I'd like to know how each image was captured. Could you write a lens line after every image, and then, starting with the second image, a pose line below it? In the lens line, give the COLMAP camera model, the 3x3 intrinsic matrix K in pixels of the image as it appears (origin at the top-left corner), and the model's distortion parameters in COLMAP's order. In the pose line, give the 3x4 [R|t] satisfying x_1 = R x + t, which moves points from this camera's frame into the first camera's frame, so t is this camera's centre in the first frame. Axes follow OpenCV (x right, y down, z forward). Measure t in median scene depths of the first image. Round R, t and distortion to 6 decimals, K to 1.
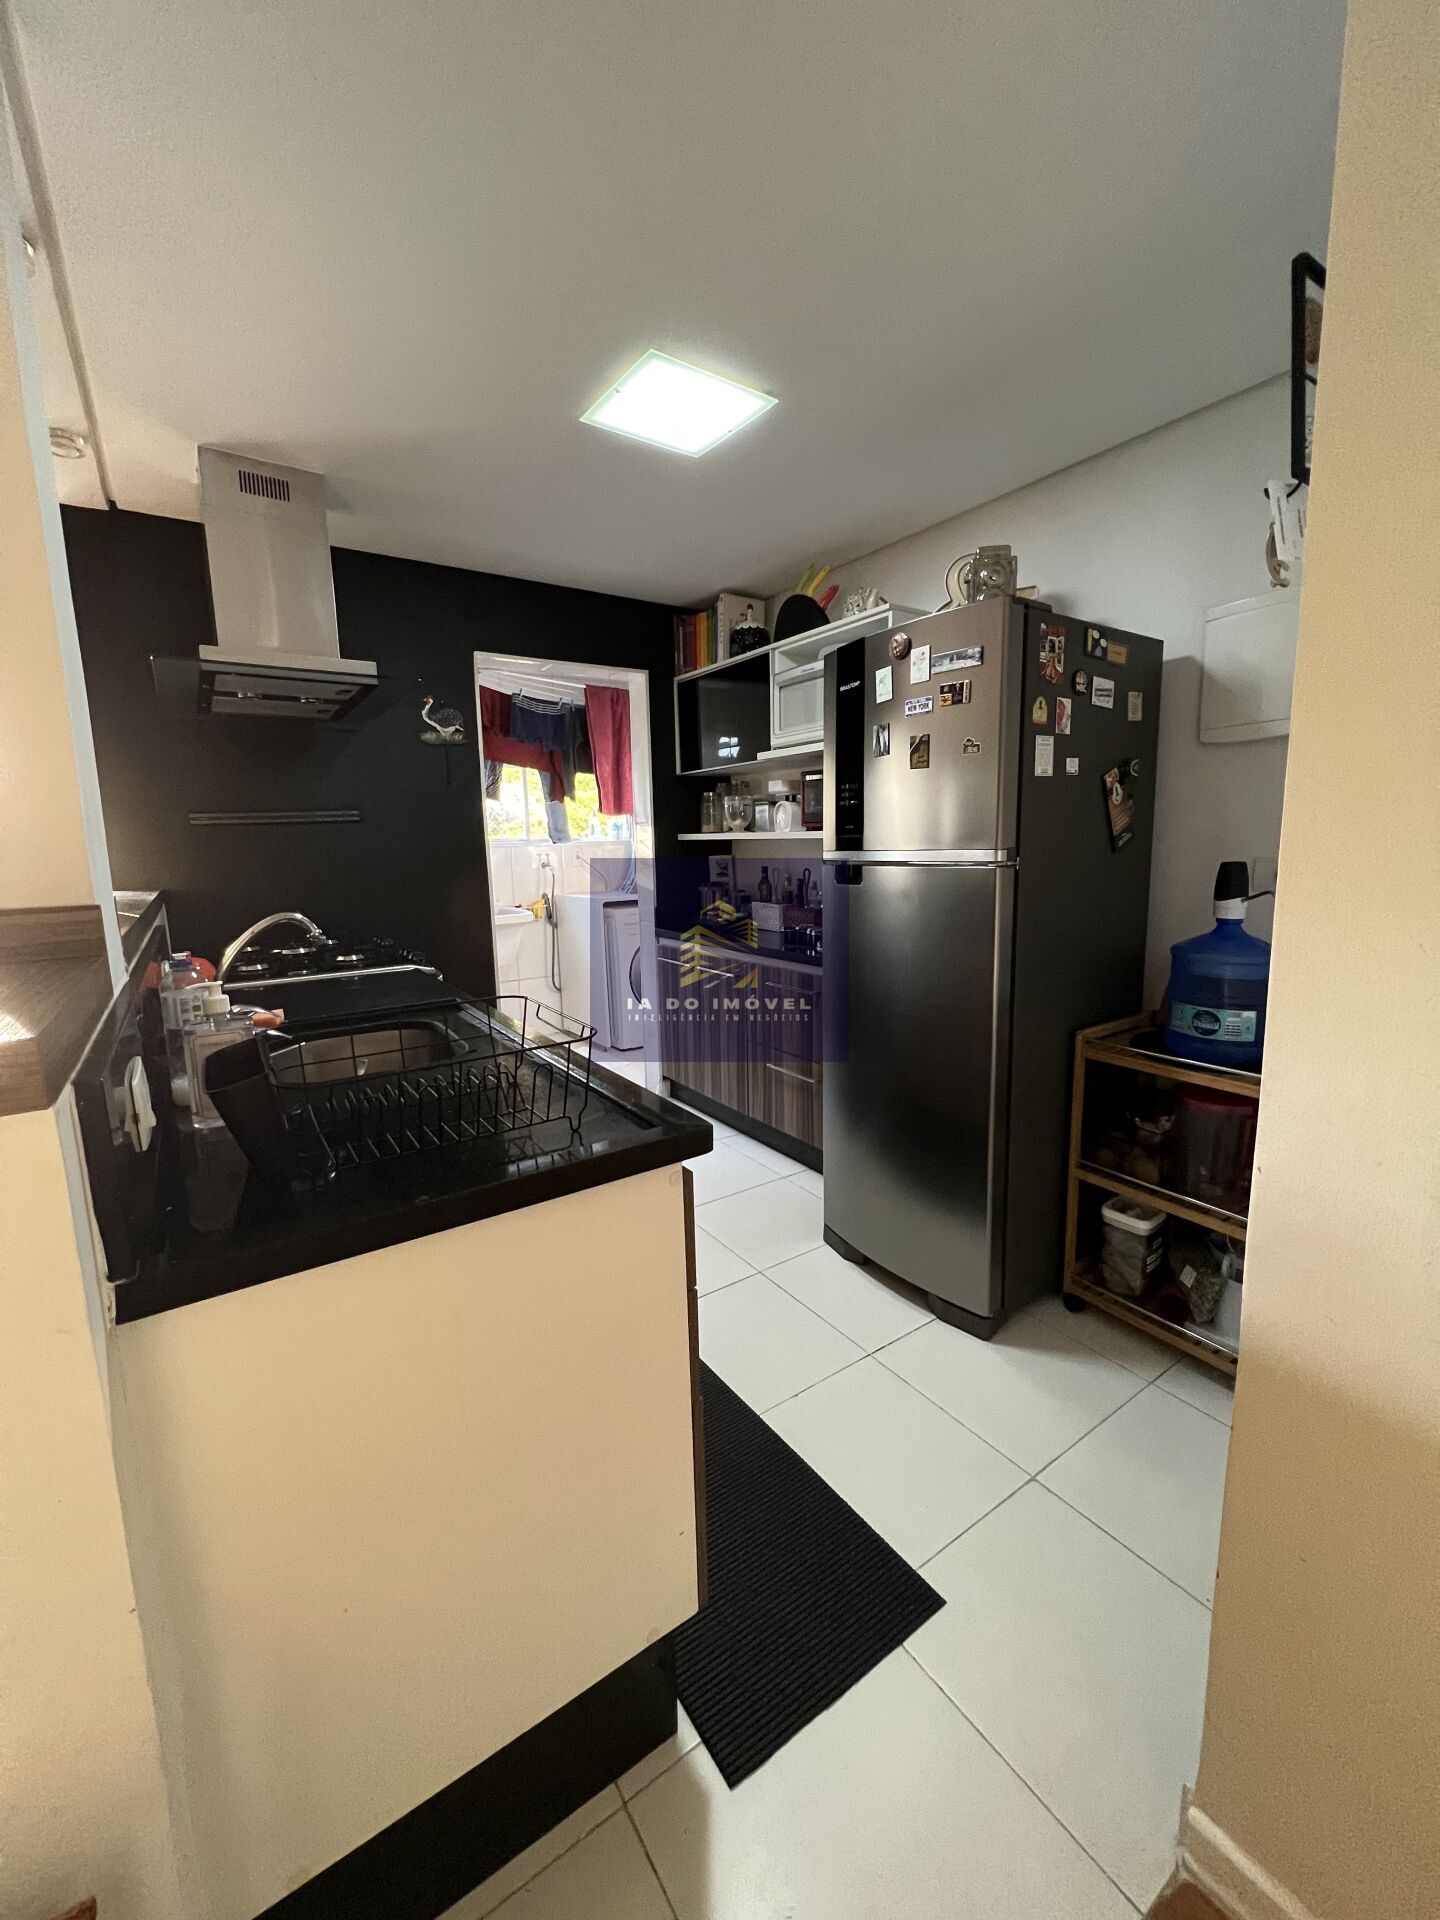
lens RADIAL K [[769.8, 0, 721.8], [0, 769.8, 959.2], [0, 0, 1]] dist [0.000292, -0.000005]
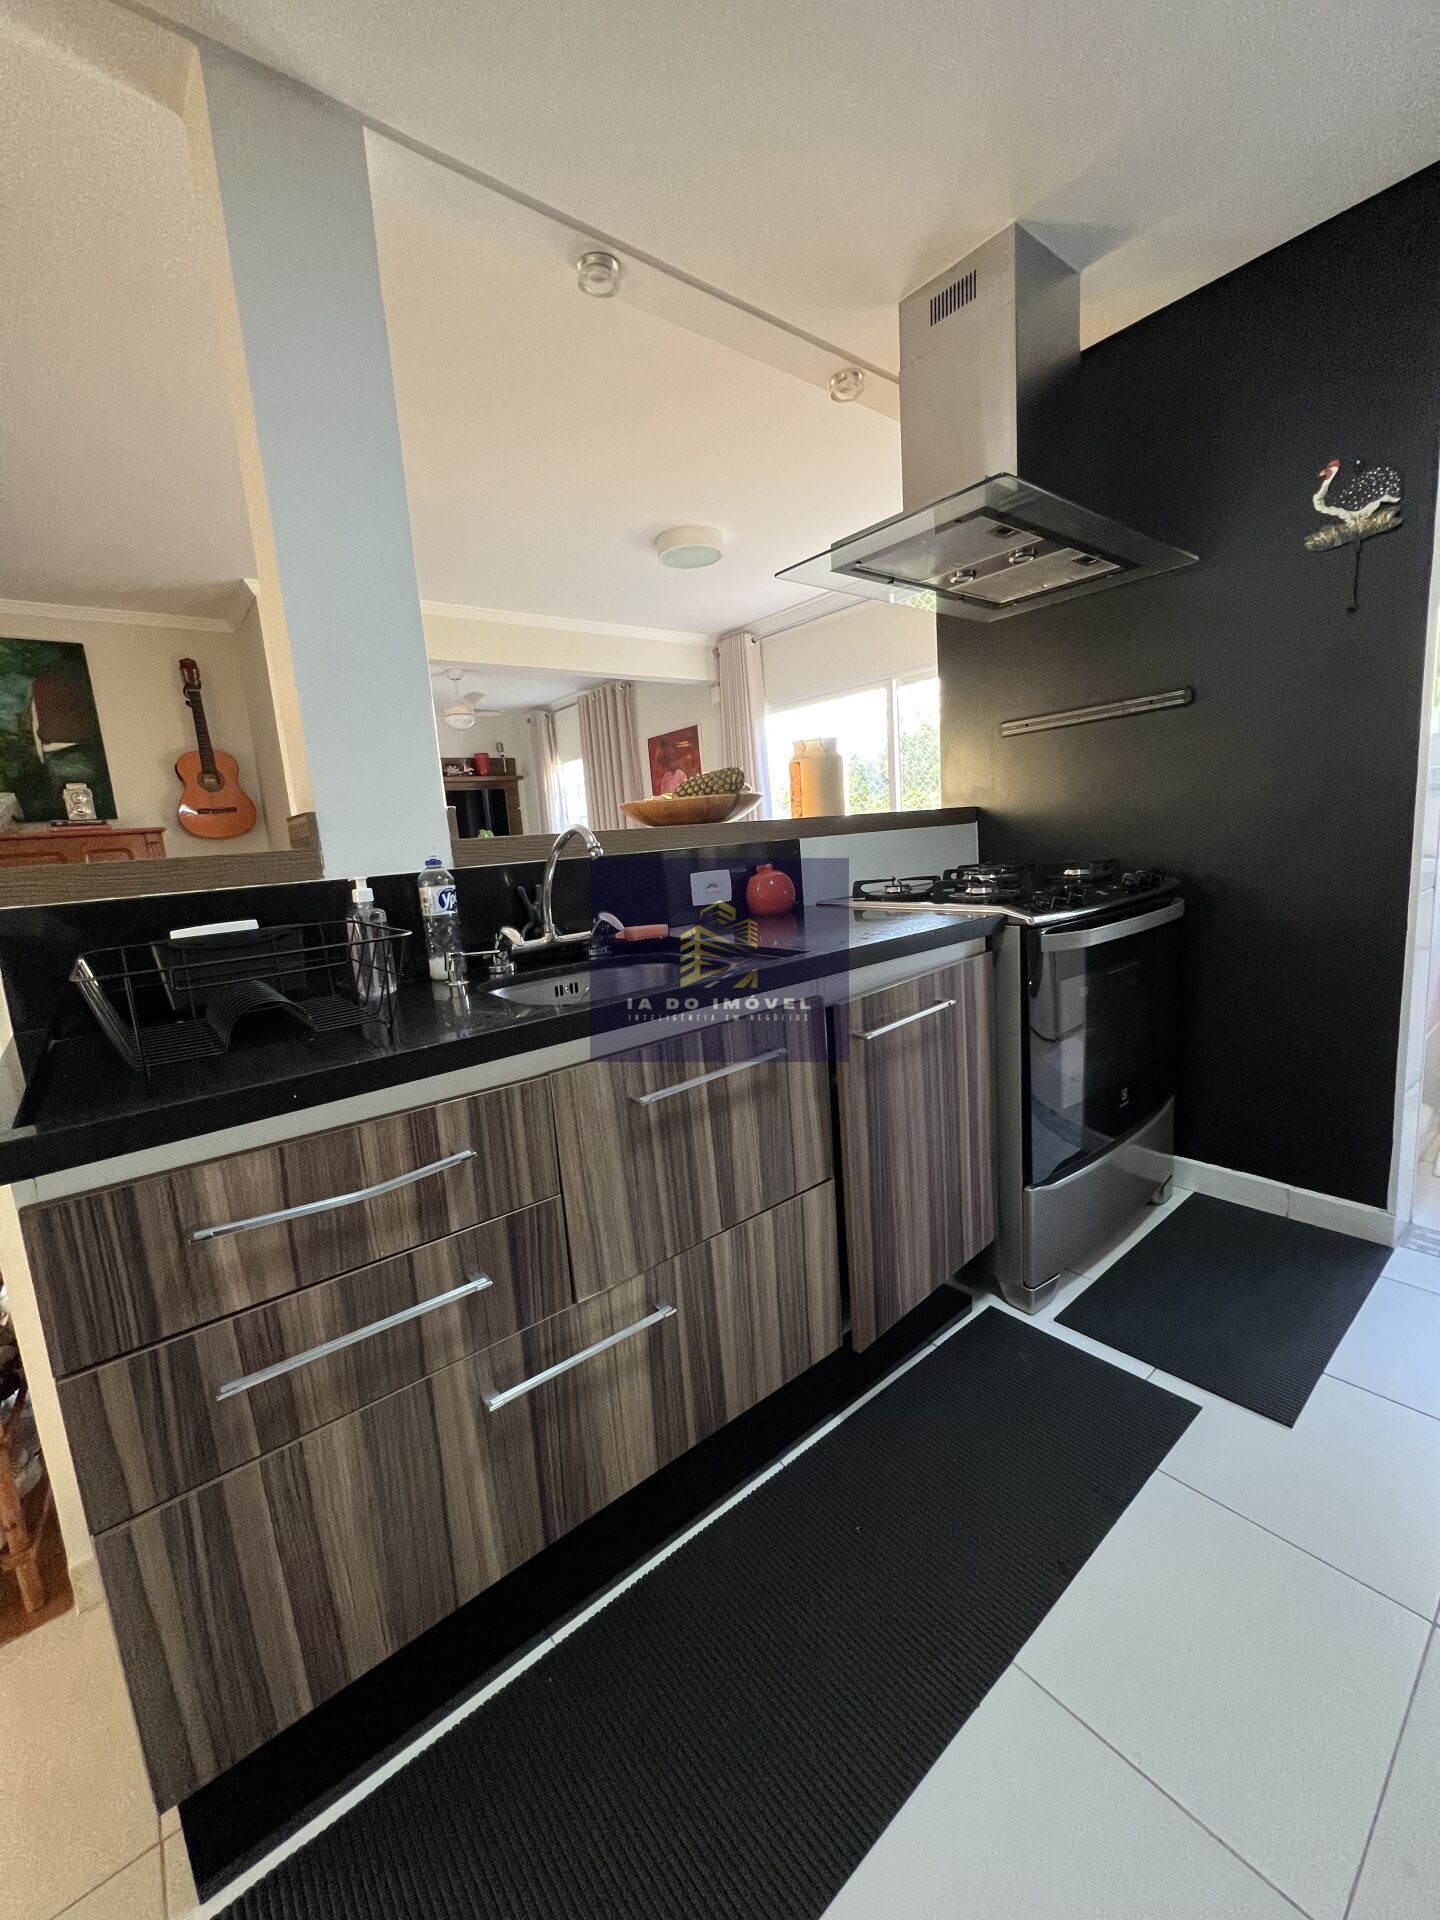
lens RADIAL K [[769.8, 0, 721.1], [0, 769.8, 955.1], [0, 0, 1]] dist [0.000292, -0.000005]
pose [[0.085370, 0.174798, -0.980896, 0.208061], [-0.080992, 0.982450, 0.168025, -0.039309], [0.993052, 0.065100, 0.098029, 0.510526]]
